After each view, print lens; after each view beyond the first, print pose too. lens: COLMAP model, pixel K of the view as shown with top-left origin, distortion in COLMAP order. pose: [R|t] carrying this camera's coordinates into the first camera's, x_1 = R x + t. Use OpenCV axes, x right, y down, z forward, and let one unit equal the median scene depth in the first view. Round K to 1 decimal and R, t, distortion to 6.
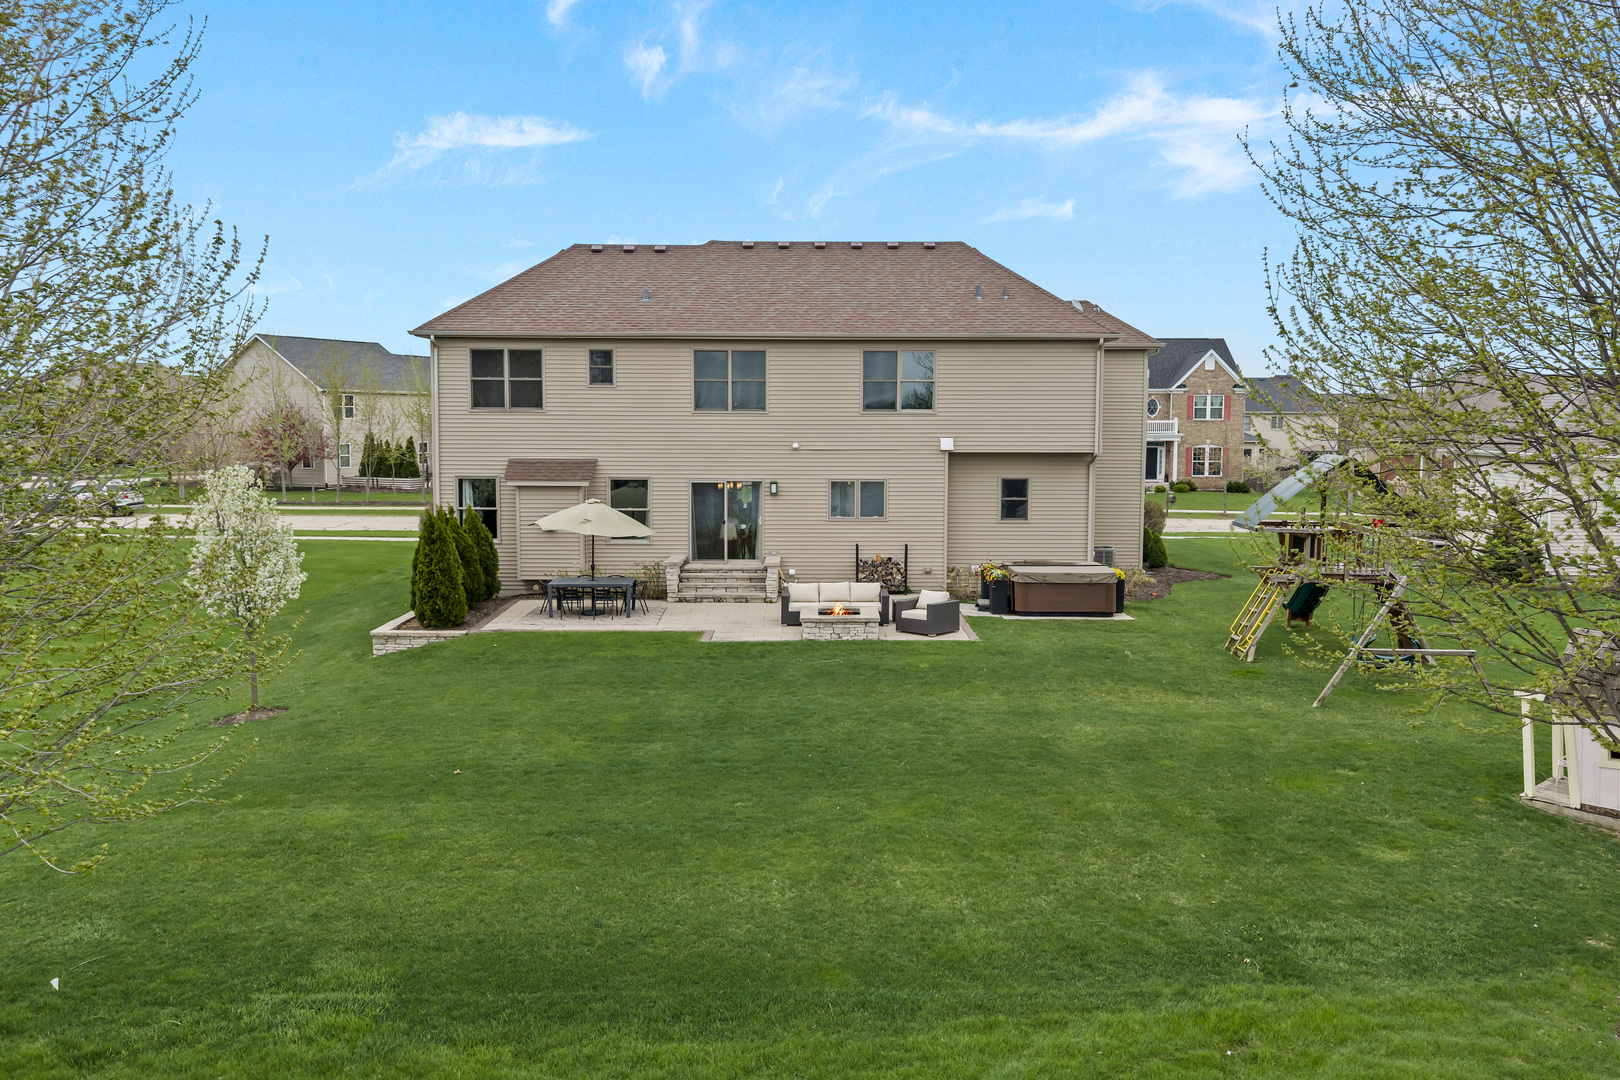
lens RADIAL K [[1316.2, 0, 810.0], [0, 1316.2, 540.0], [0, 0, 1]] dist [0.006627, -0.009075]
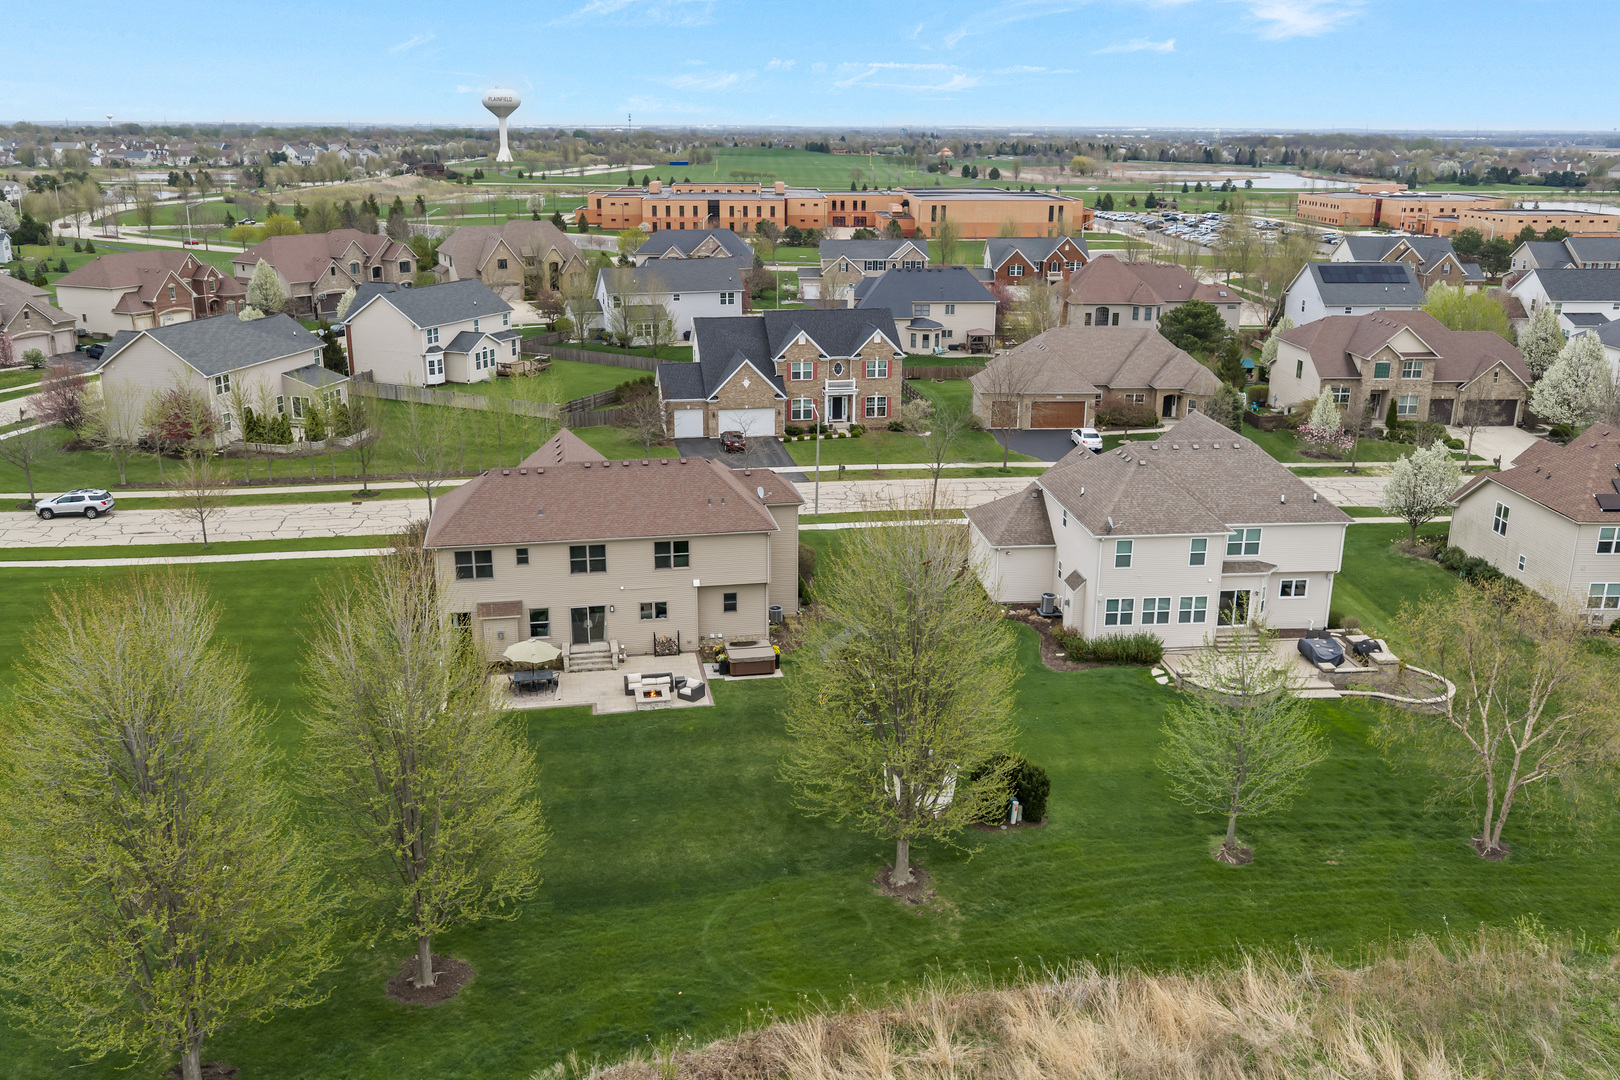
lens RADIAL K [[1316.2, 0, 810.0], [0, 1316.2, 540.0], [0, 0, 1]] dist [0.006627, -0.009075]
pose [[0.981468, -0.050904, 0.184742, -0.097956], [0.011977, 0.978482, 0.205983, -0.559949], [-0.191252, -0.199953, 0.960959, -0.991708]]
